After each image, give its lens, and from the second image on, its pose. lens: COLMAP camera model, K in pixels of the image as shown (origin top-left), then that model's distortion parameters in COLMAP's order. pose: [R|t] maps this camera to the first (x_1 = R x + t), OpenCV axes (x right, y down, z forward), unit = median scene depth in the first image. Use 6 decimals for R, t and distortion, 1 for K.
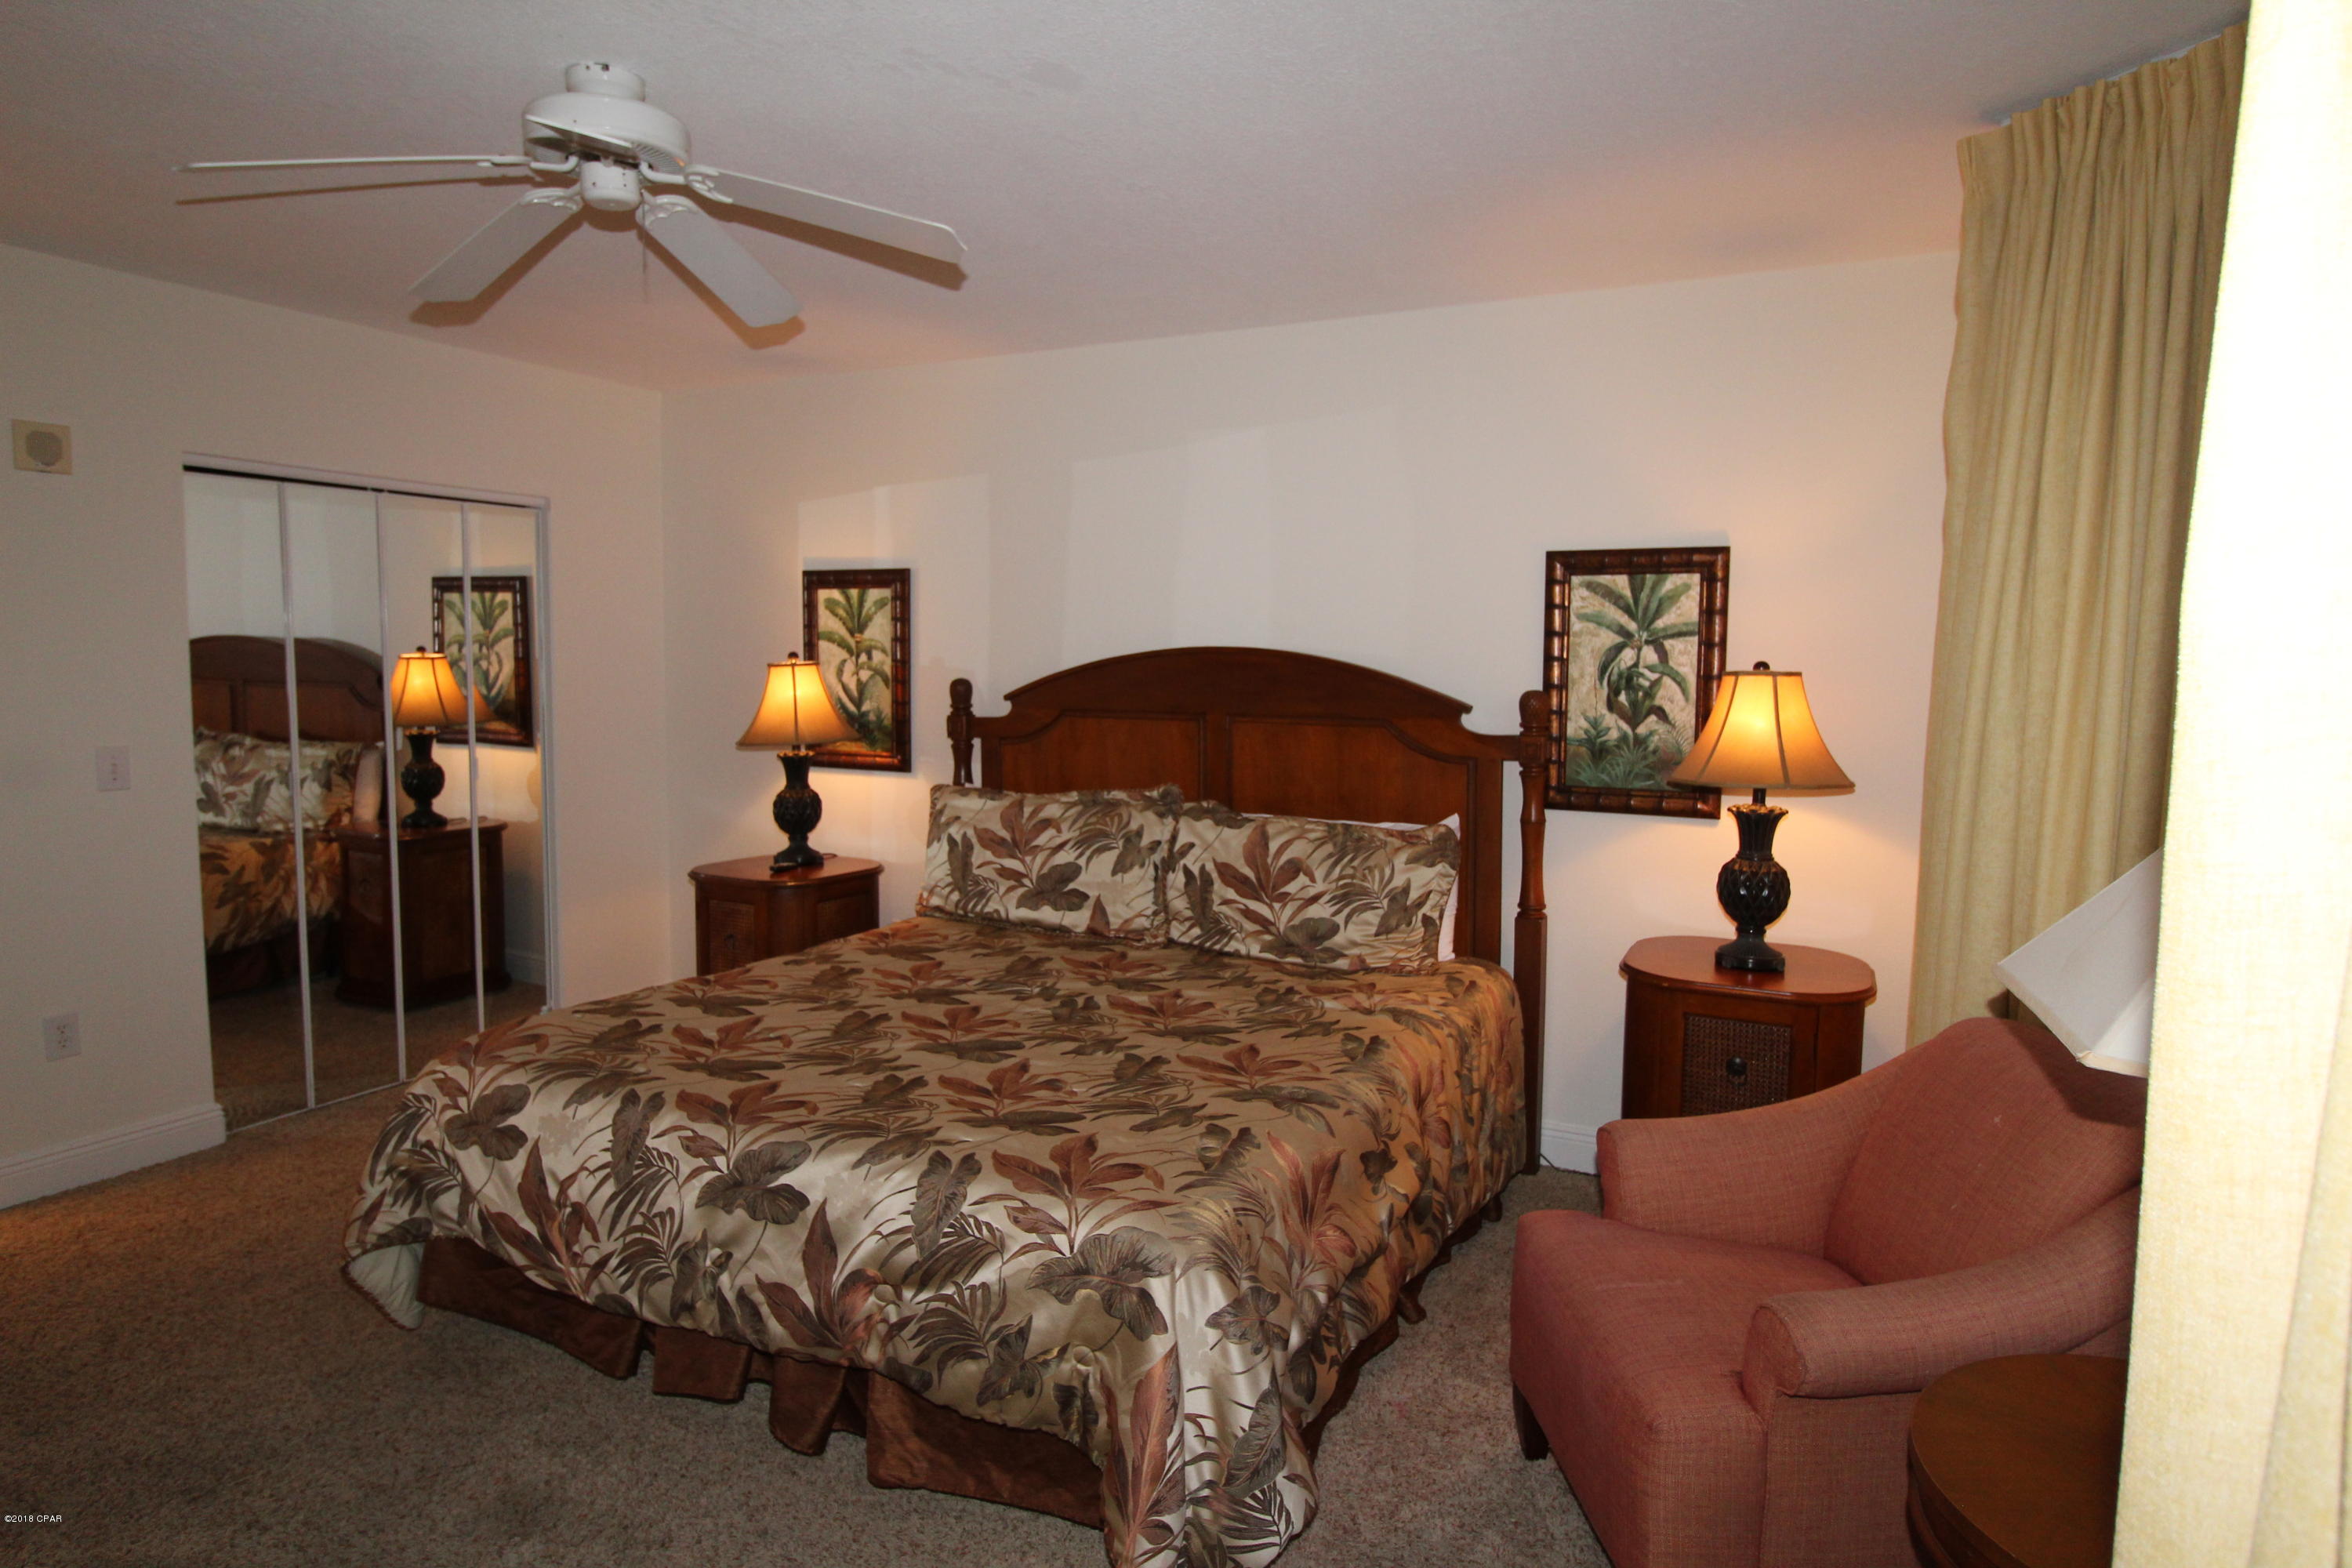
lens RADIAL K [[1344.4, 0, 1188.8], [0, 1344.4, 783.7], [0, 0, 1]] dist [-0.000885, -0.002993]
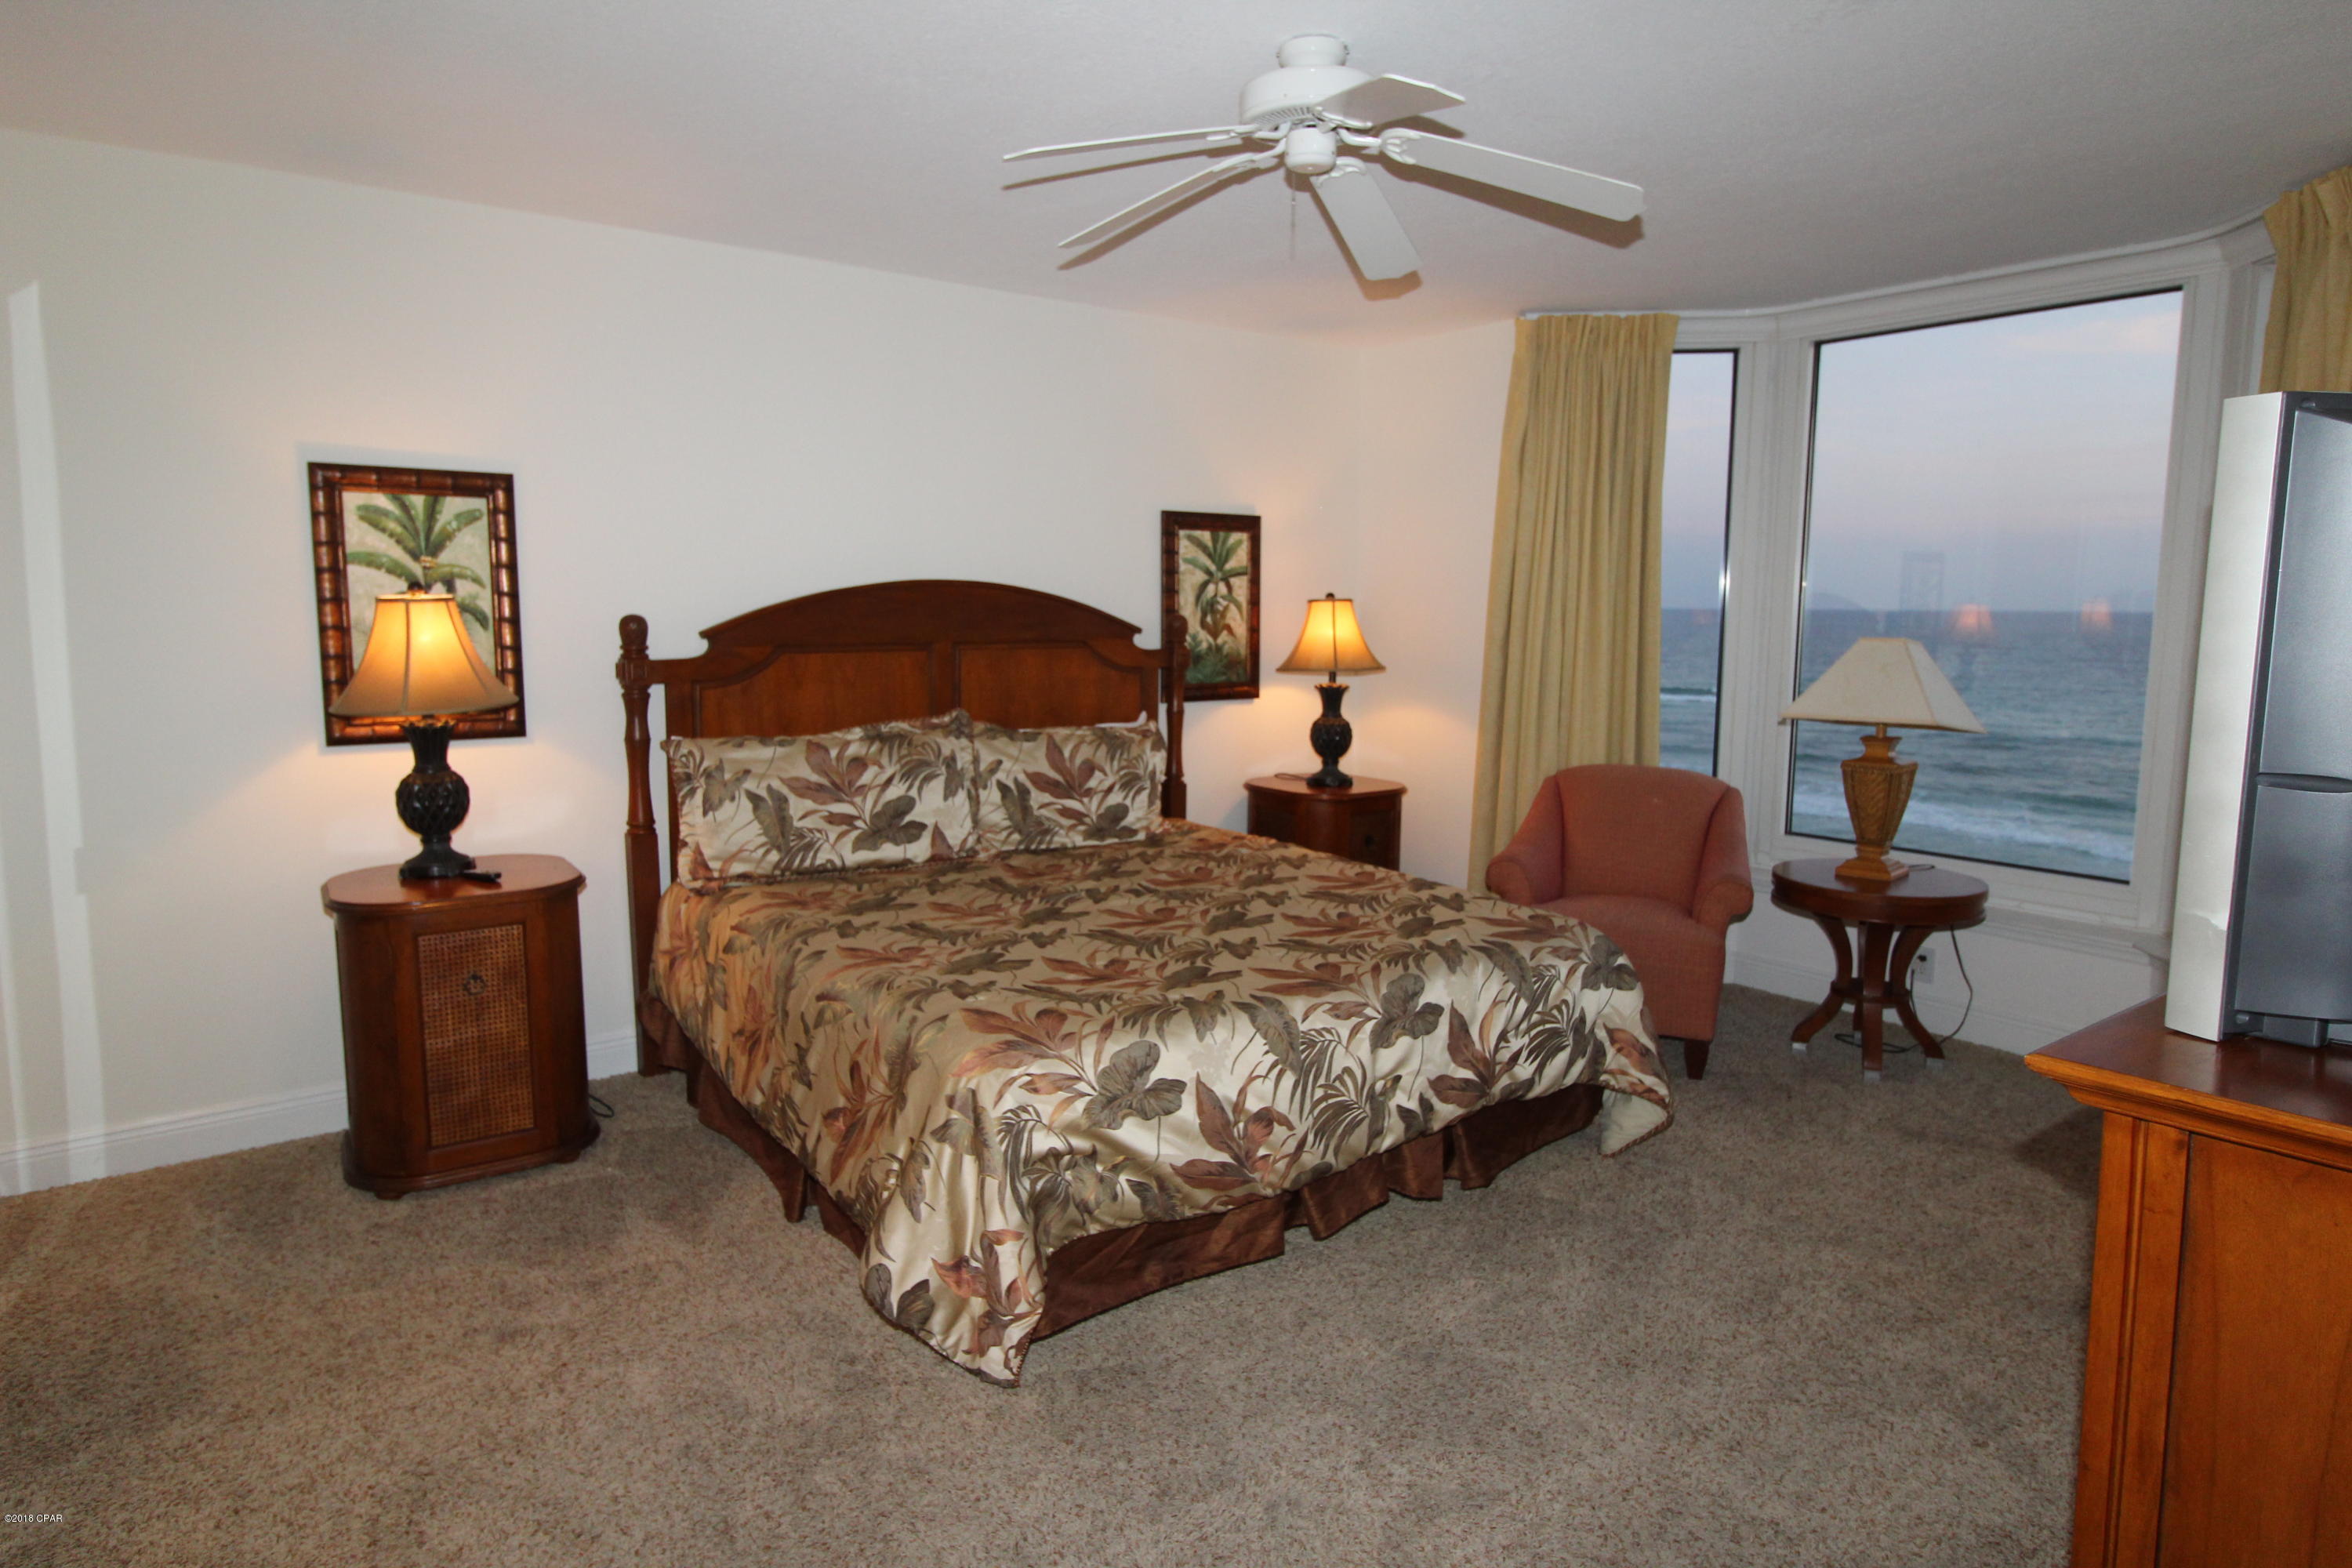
lens RADIAL K [[1344.4, 0, 1185.7], [0, 1344.4, 786.5], [0, 0, 1]] dist [-0.000885, -0.002993]
pose [[0.436975, -0.130933, 0.889893, -0.919585], [0.081388, 0.991046, 0.105851, -0.038558], [-0.895784, 0.026173, 0.443719, 0.379299]]
